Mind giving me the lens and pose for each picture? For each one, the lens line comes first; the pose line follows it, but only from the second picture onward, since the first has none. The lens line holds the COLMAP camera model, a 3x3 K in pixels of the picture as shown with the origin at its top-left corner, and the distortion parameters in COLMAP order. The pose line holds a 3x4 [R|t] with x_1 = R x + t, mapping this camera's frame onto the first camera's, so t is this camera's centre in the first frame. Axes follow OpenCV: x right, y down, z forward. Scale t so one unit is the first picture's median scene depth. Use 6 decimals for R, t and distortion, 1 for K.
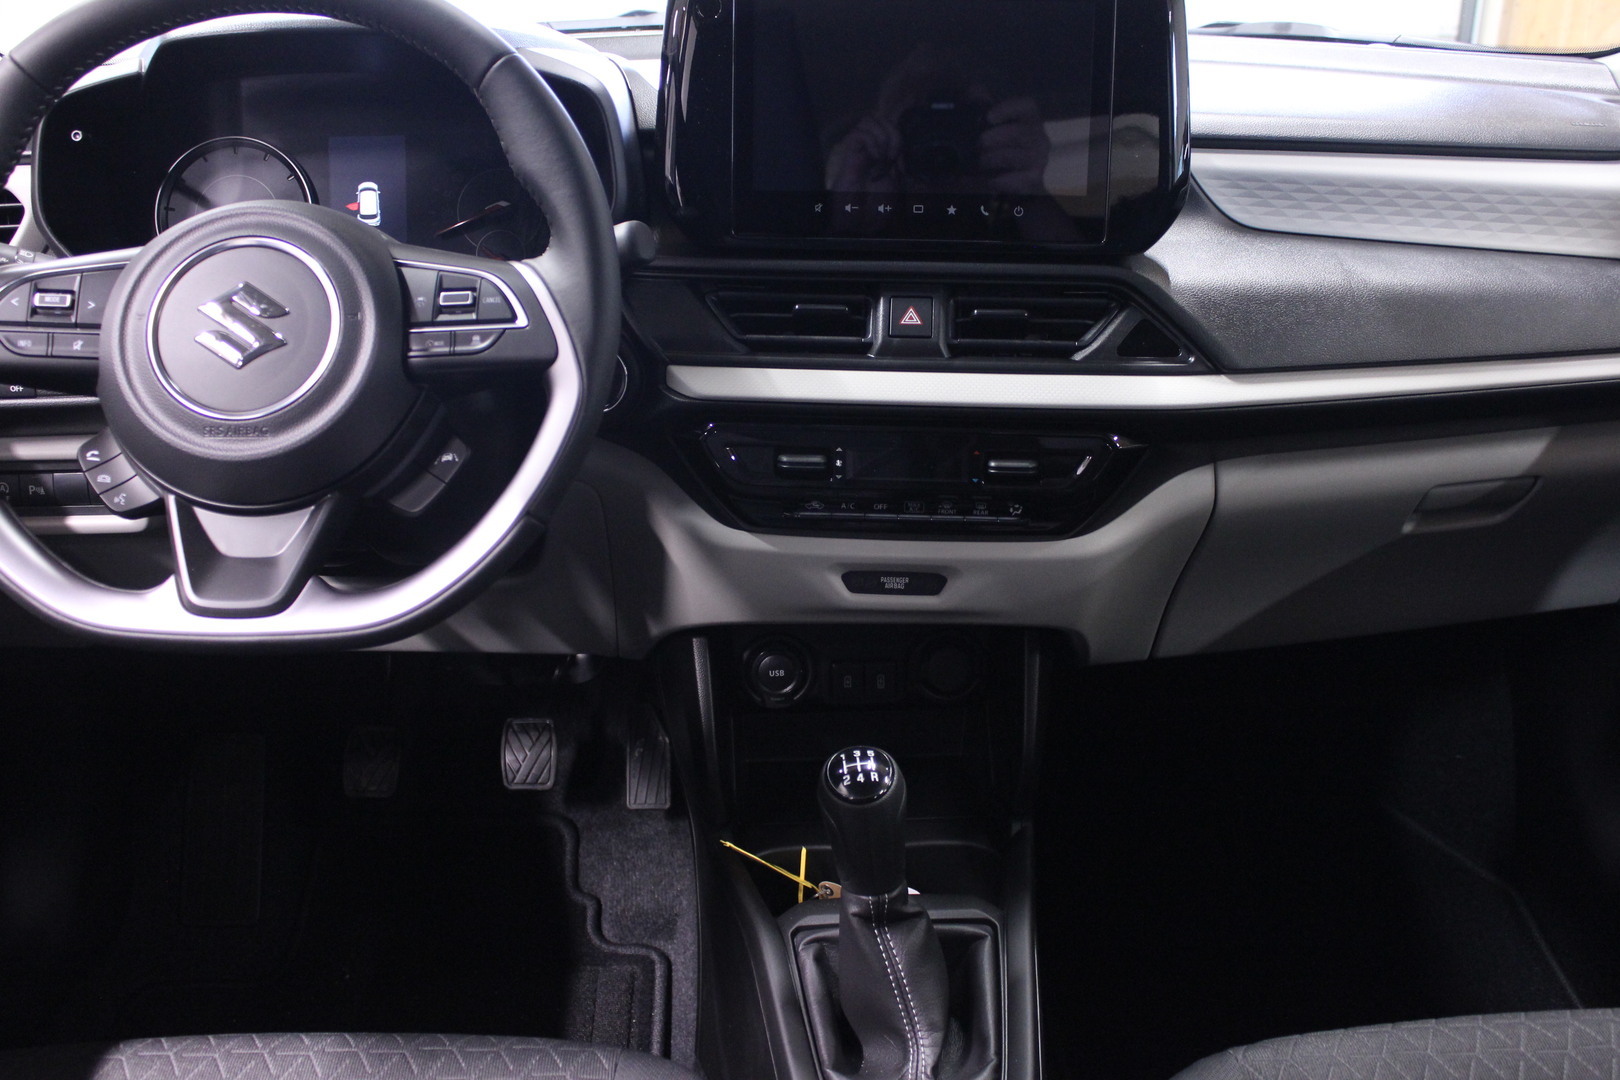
lens RADIAL K [[1551.5, 0, 810.0], [0, 1551.5, 540.0], [0, 0, 1]] dist [-0.112794, 0.088223]
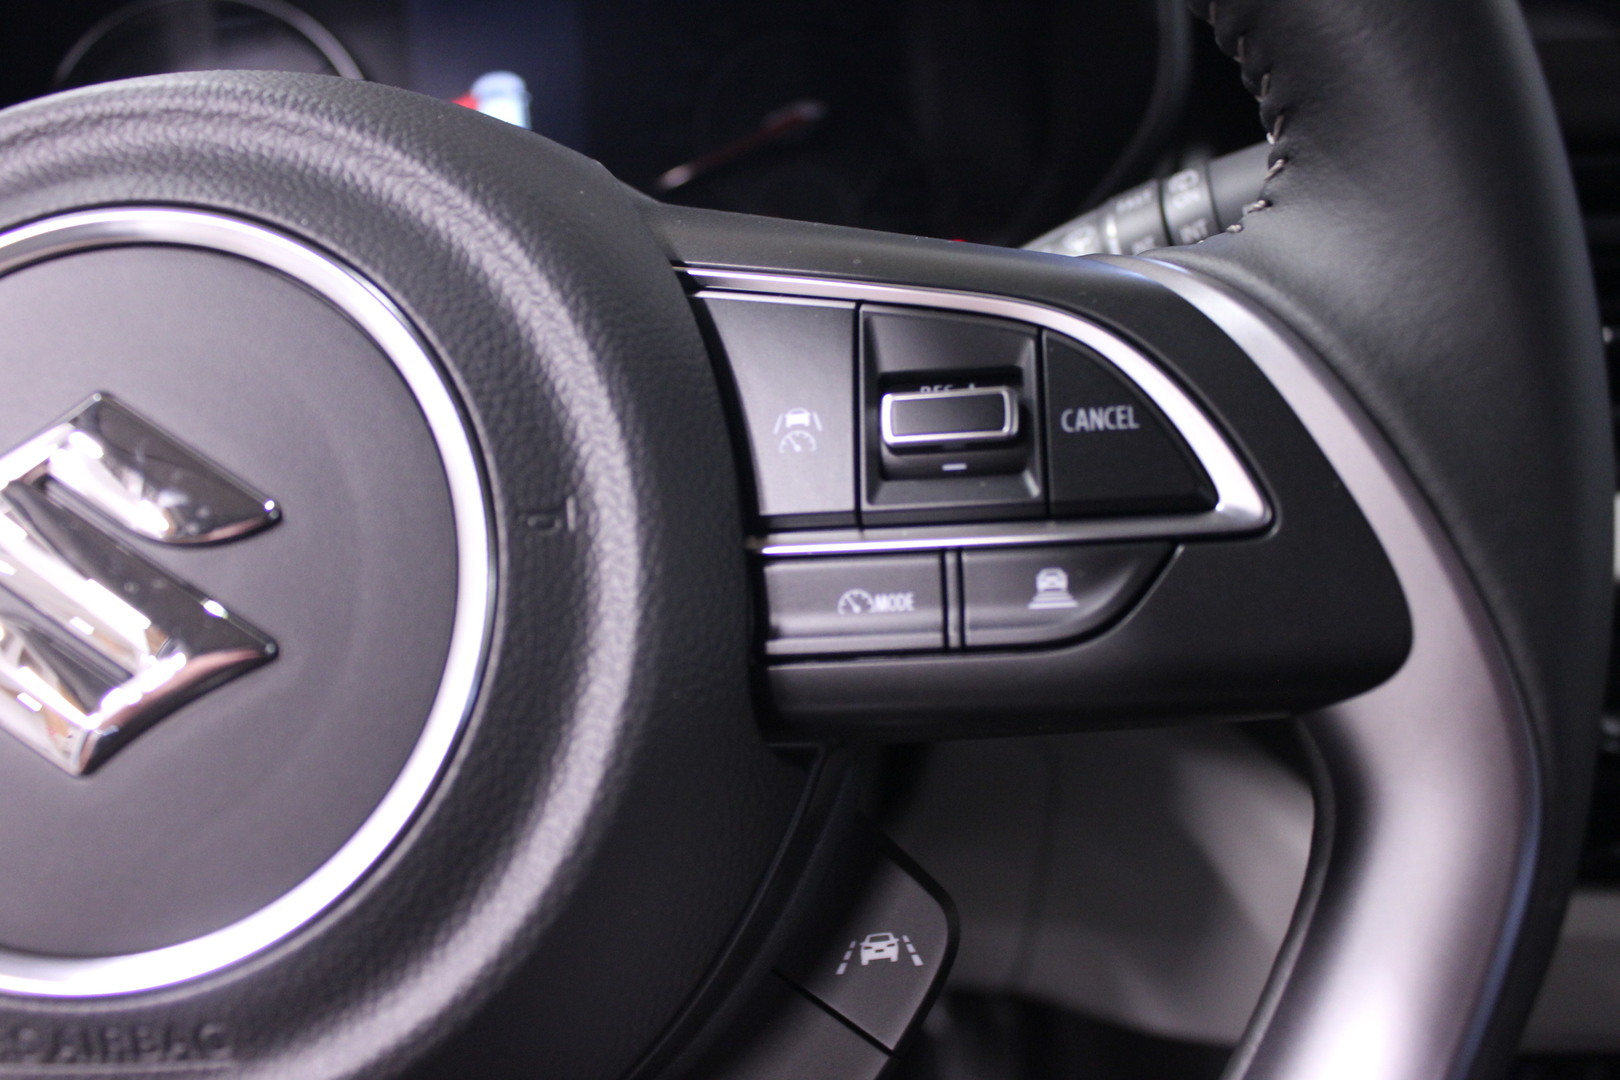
lens RADIAL K [[1551.5, 0, 810.0], [0, 1551.5, 540.0], [0, 0, 1]] dist [-0.112794, 0.088223]
pose [[0.997222, -0.037934, -0.064103, -0.237939], [0.040252, 0.998567, 0.035260, -0.147207], [0.062674, -0.037742, 0.997320, 0.750663]]
